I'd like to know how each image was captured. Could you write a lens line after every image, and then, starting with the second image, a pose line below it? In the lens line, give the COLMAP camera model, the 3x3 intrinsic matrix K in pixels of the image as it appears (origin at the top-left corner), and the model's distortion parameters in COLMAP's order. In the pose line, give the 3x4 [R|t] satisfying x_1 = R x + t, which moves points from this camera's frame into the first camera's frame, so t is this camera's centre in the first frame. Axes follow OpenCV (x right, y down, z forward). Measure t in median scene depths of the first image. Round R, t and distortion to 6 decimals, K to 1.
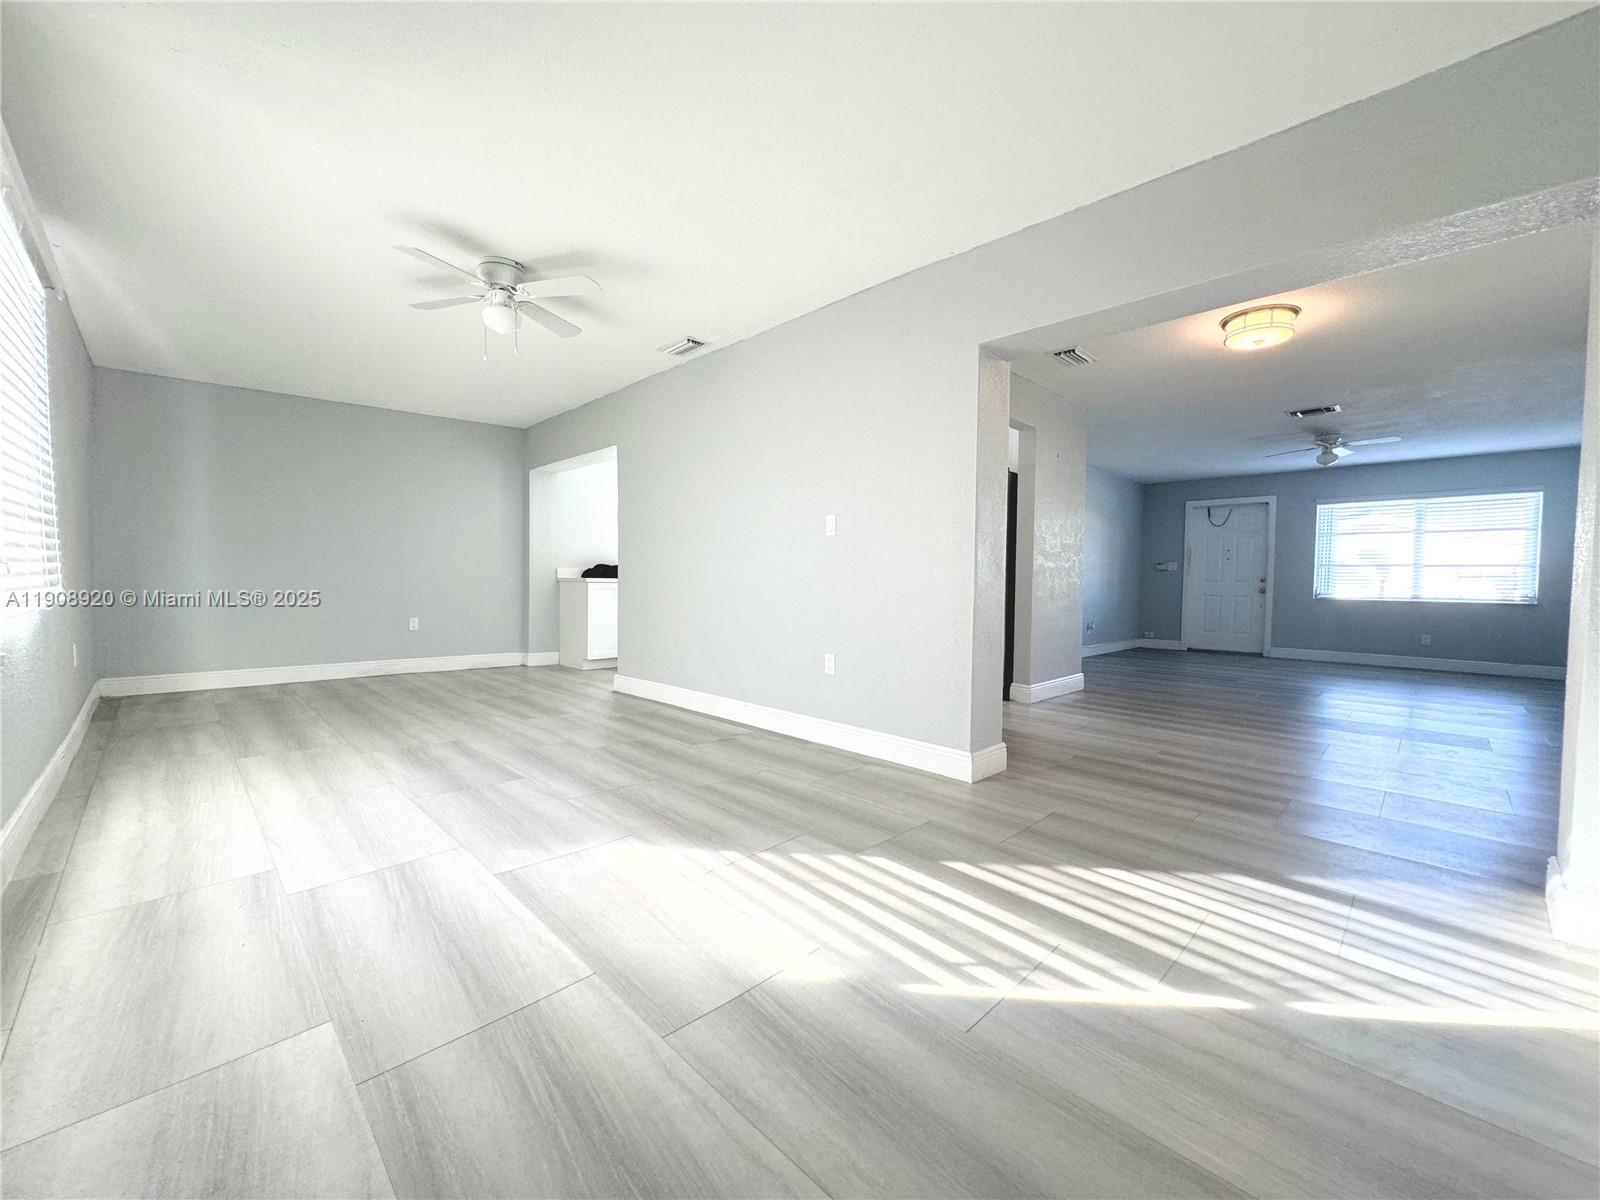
lens RADIAL K [[641.6, 0, 798.5], [0, 641.6, 595.5], [0, 0, 1]] dist [0.004265, 0.000022]
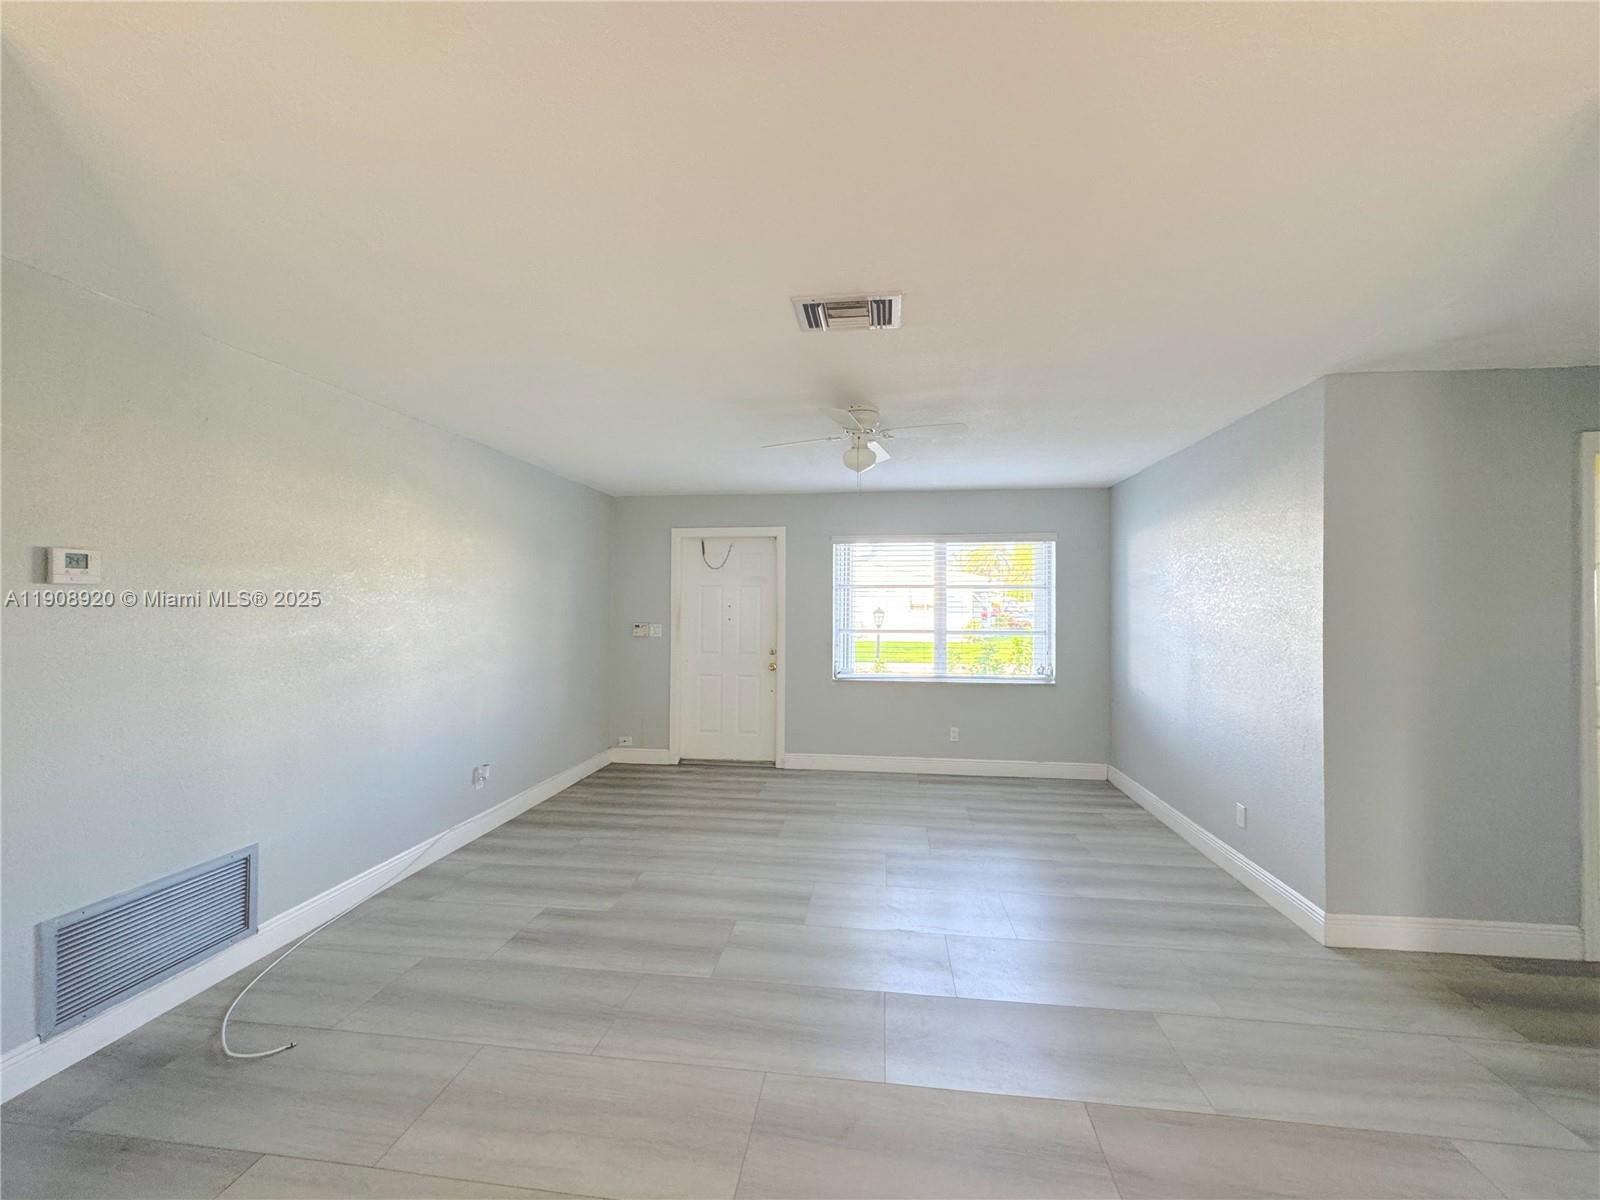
lens RADIAL K [[641.6, 0, 802.8], [0, 641.6, 601.2], [0, 0, 1]] dist [0.004265, 0.000022]
pose [[0.787094, -0.007246, 0.616790, 0.338517], [0.024825, 0.999493, -0.019936, -0.062959], [-0.616333, 0.031003, 0.786875, 0.457993]]
